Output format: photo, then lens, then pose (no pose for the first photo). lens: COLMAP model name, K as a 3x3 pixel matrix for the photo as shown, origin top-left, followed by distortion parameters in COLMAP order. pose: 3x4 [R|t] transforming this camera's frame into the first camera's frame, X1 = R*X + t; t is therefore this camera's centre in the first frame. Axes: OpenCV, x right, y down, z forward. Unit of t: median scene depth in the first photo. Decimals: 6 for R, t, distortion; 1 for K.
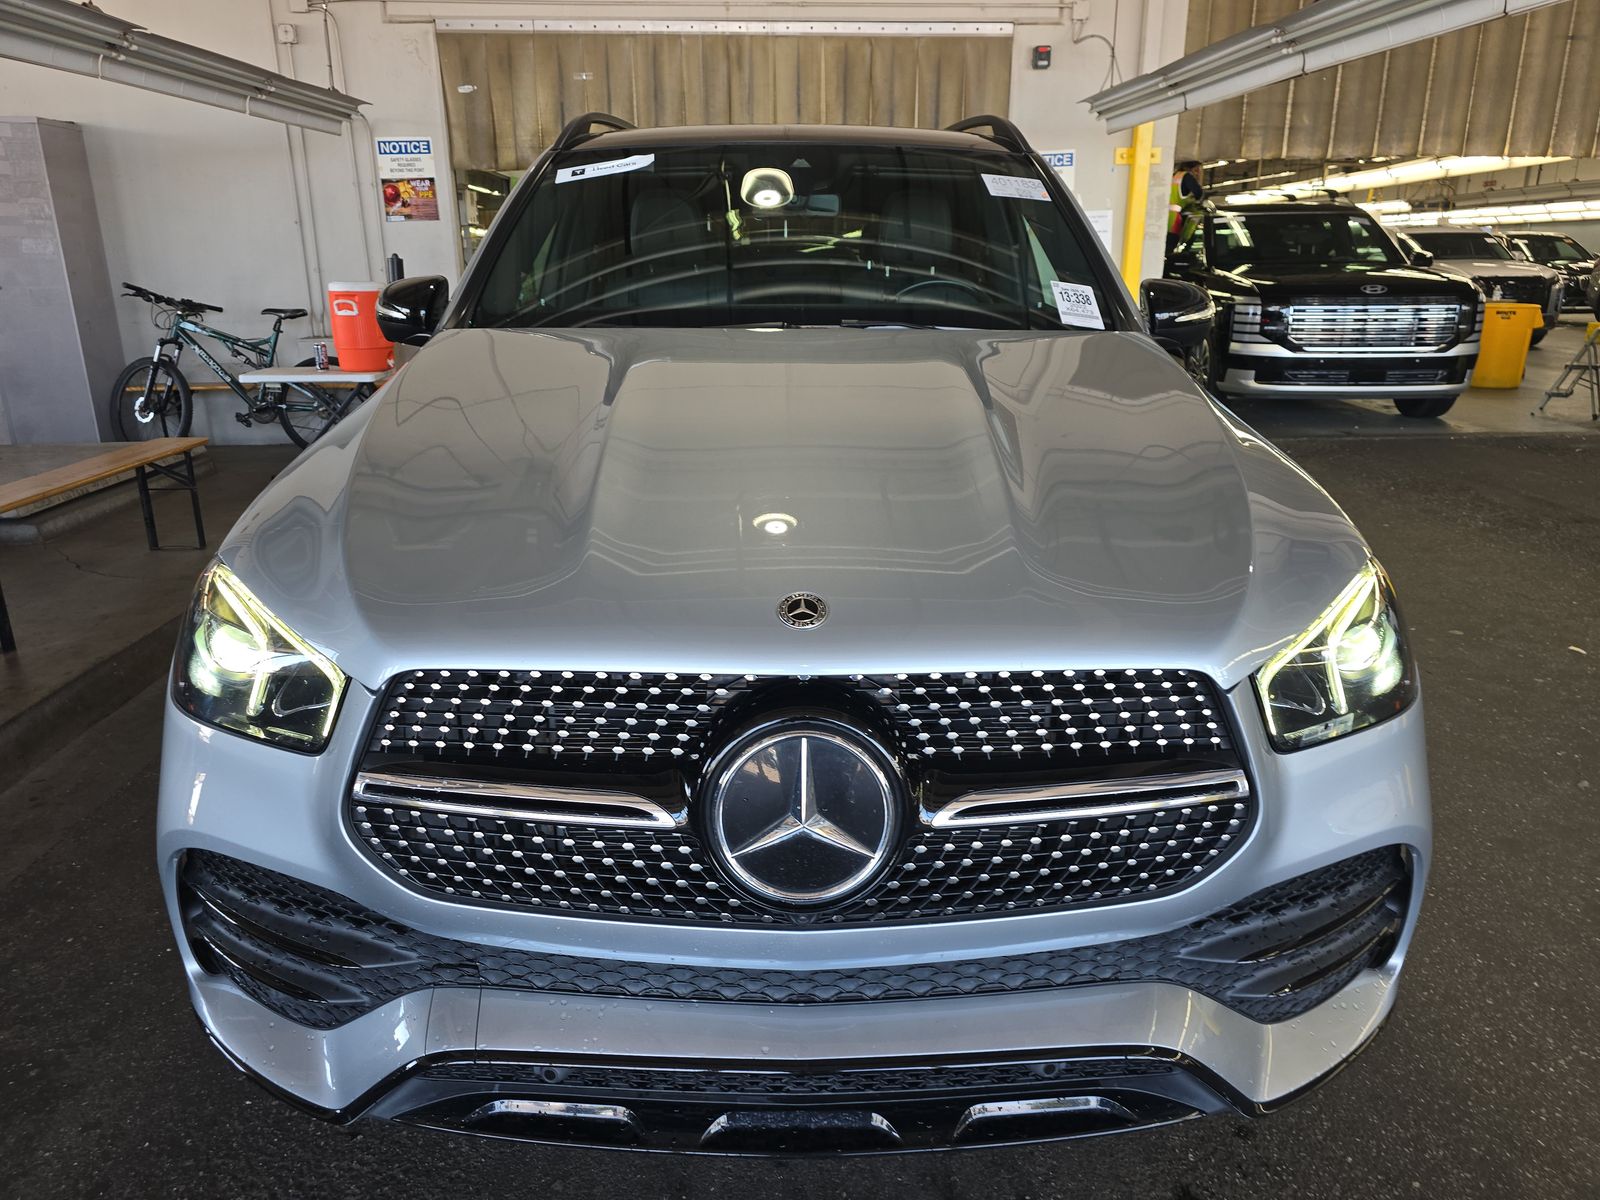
lens RADIAL K [[1080.5, 0, 800.0], [0, 1080.5, 600.0], [0, 0, 1]] dist [0.037688, -0.025059]
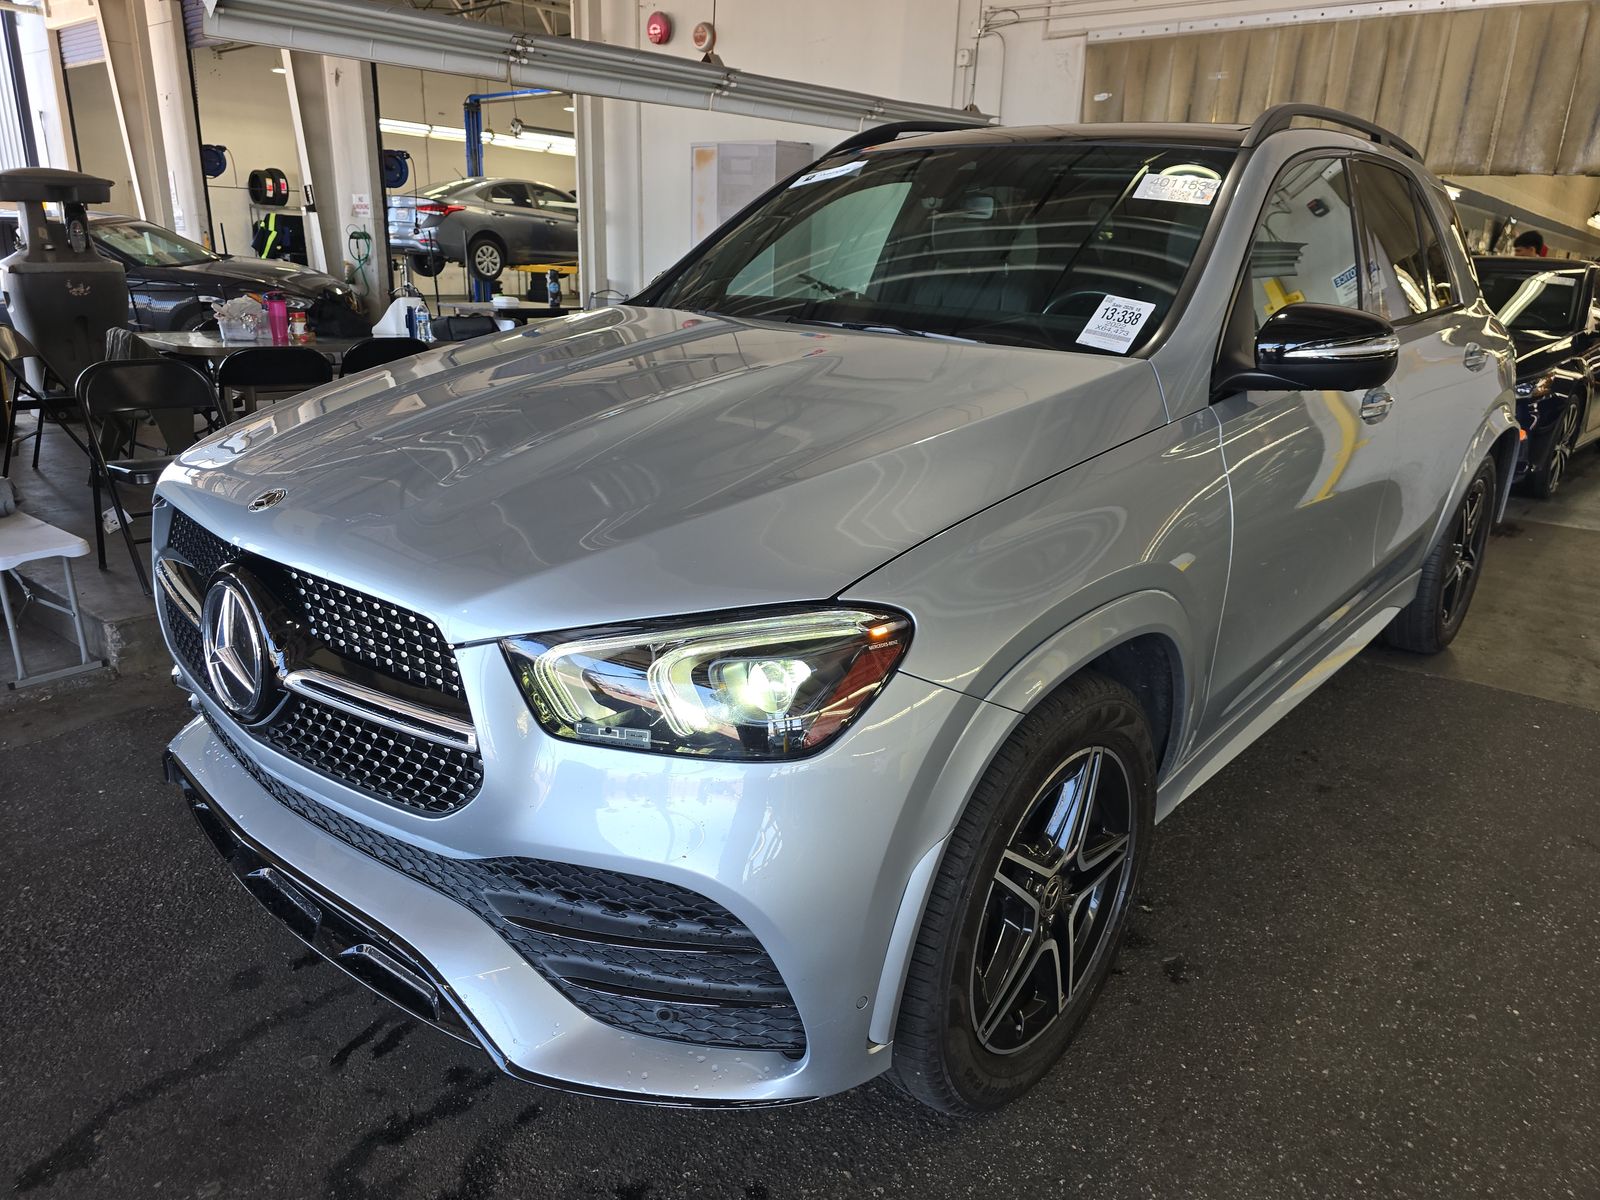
lens RADIAL K [[1080.5, 0, 800.0], [0, 1080.5, 600.0], [0, 0, 1]] dist [0.037688, -0.025059]
pose [[0.741865, 0.236433, -0.627484, 0.241111], [-0.239597, 0.967465, 0.081265, -0.024221], [0.626283, 0.090056, 0.774377, 0.066835]]
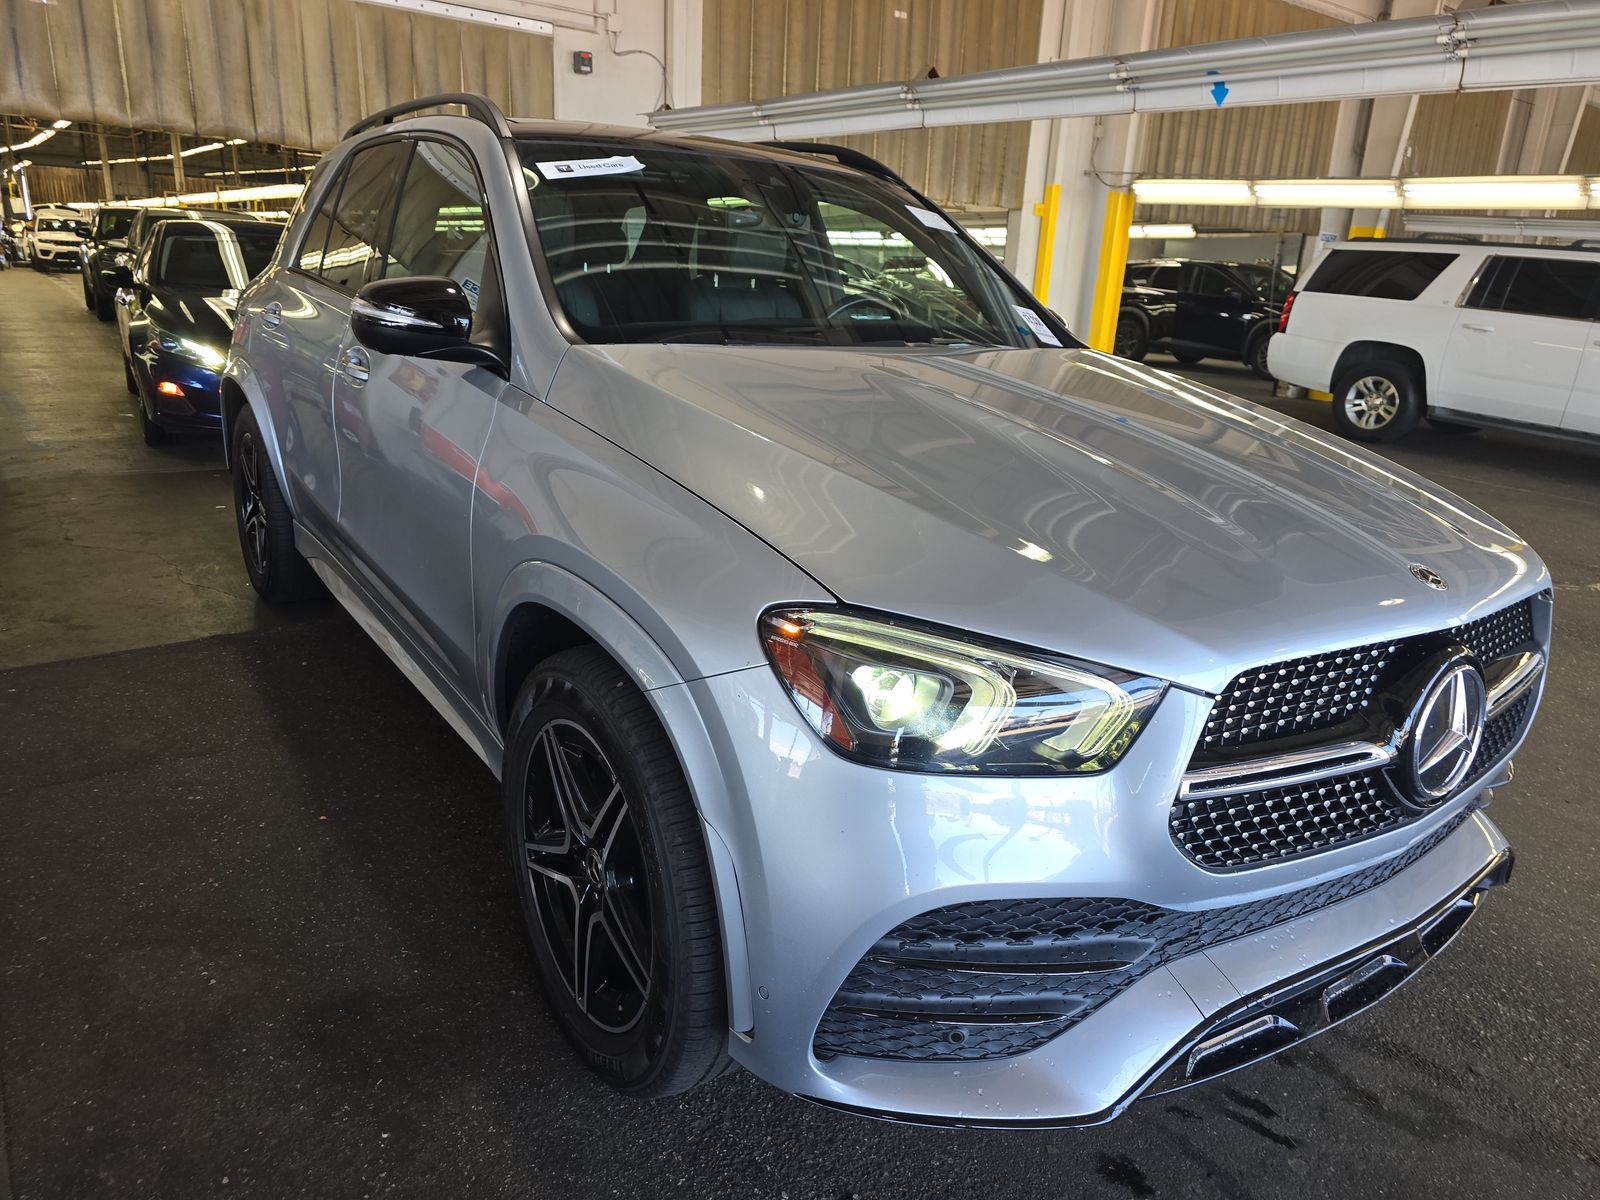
lens RADIAL K [[1091.4, 0, 797.0], [0, 1091.4, 611.1], [0, 0, 1]] dist [-0.000644, -0.002288]
pose [[0.823341, -0.124616, 0.553697, -0.242388], [0.116853, 0.991916, 0.049483, -0.018648], [-0.555387, 0.023960, 0.831247, 0.057947]]
